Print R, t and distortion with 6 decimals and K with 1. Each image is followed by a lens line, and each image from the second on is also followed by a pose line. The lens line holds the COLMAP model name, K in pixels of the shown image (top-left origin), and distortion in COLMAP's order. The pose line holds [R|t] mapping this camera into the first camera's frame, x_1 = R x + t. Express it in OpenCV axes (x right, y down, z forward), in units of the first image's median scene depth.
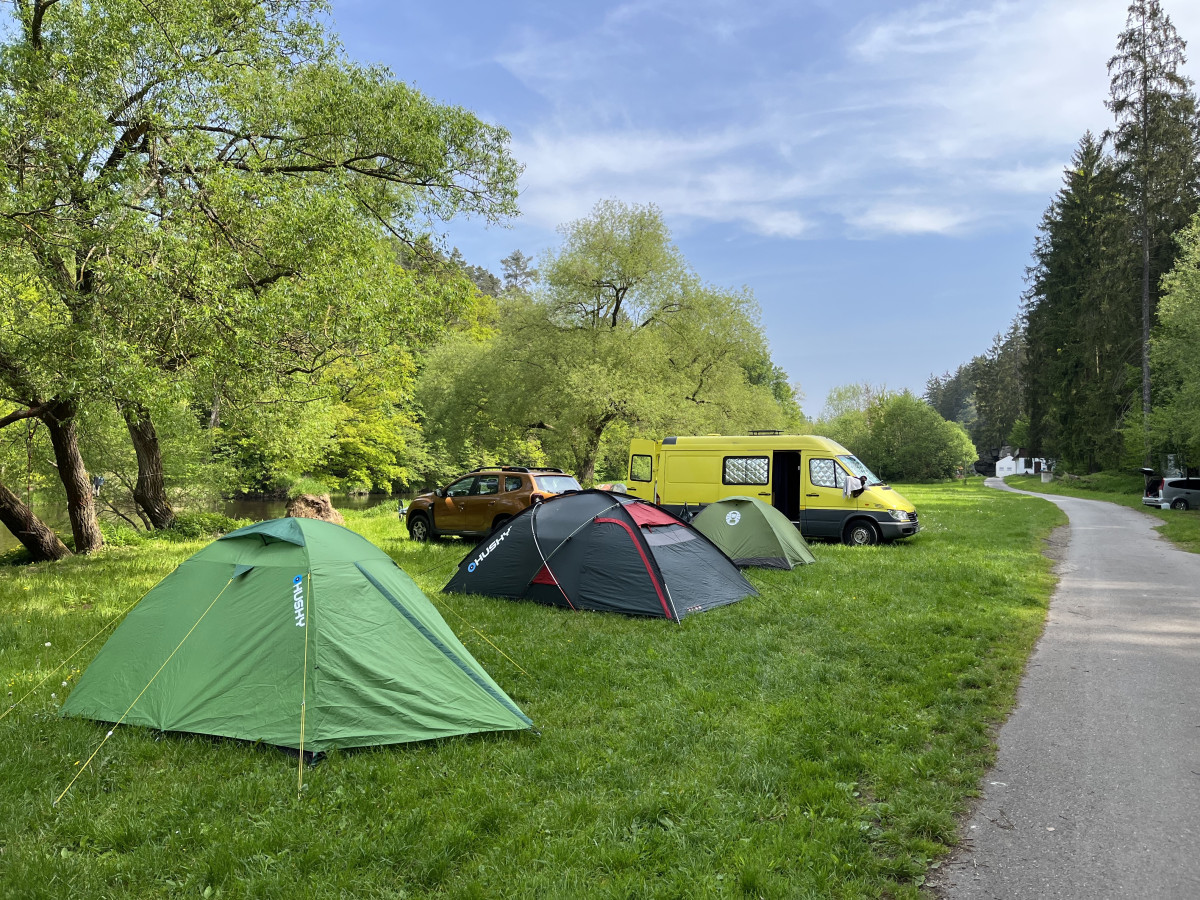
lens RADIAL K [[889.5, 0, 600.0], [0, 889.5, 450.0], [0, 0, 1]] dist [0.071146, -0.093015]
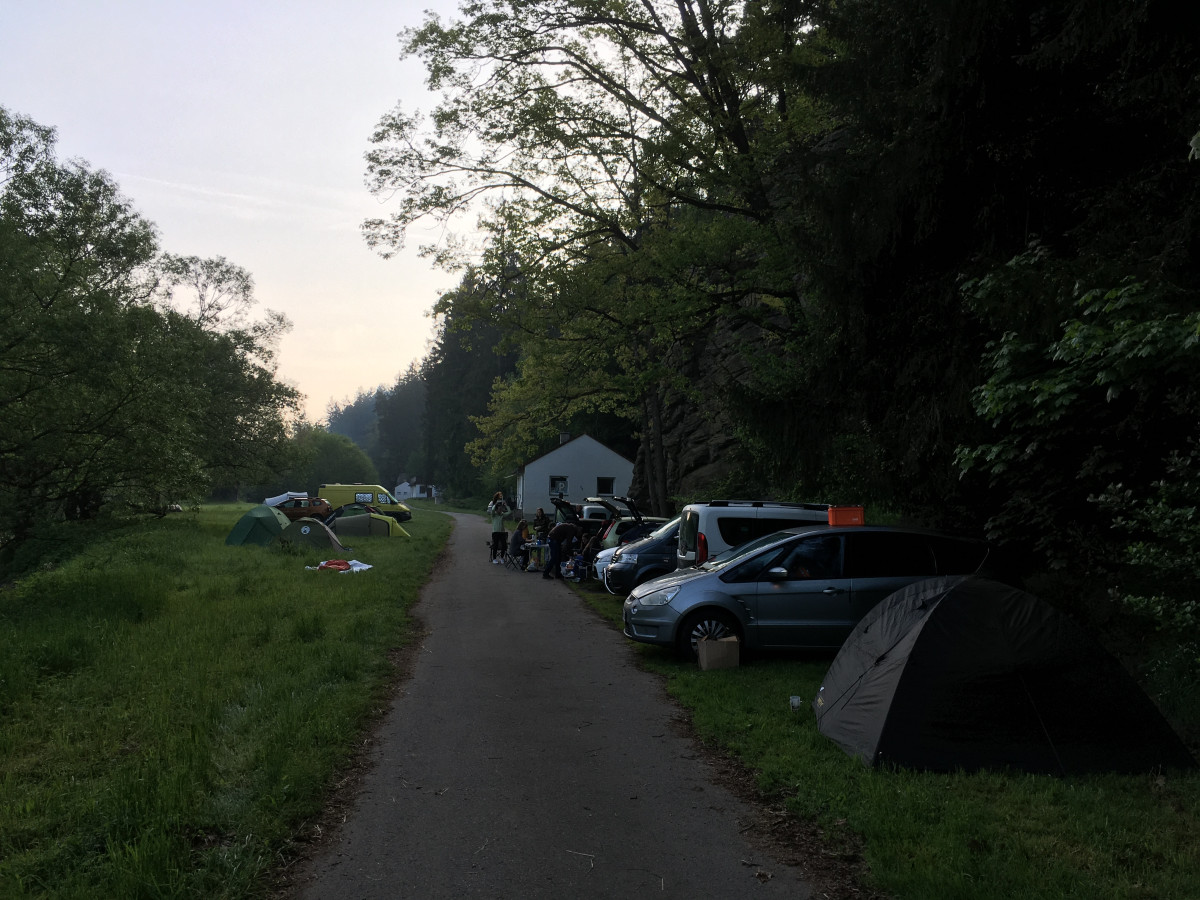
lens RADIAL K [[1030.2, 0, 600.0], [0, 1030.2, 450.0], [0, 0, 1]] dist [0.083543, -0.123769]
pose [[0.809942, 0.038642, 0.585236, -0.192654], [-0.028448, 0.999241, -0.026607, -0.009971], [-0.585820, 0.004902, 0.810426, -0.356425]]
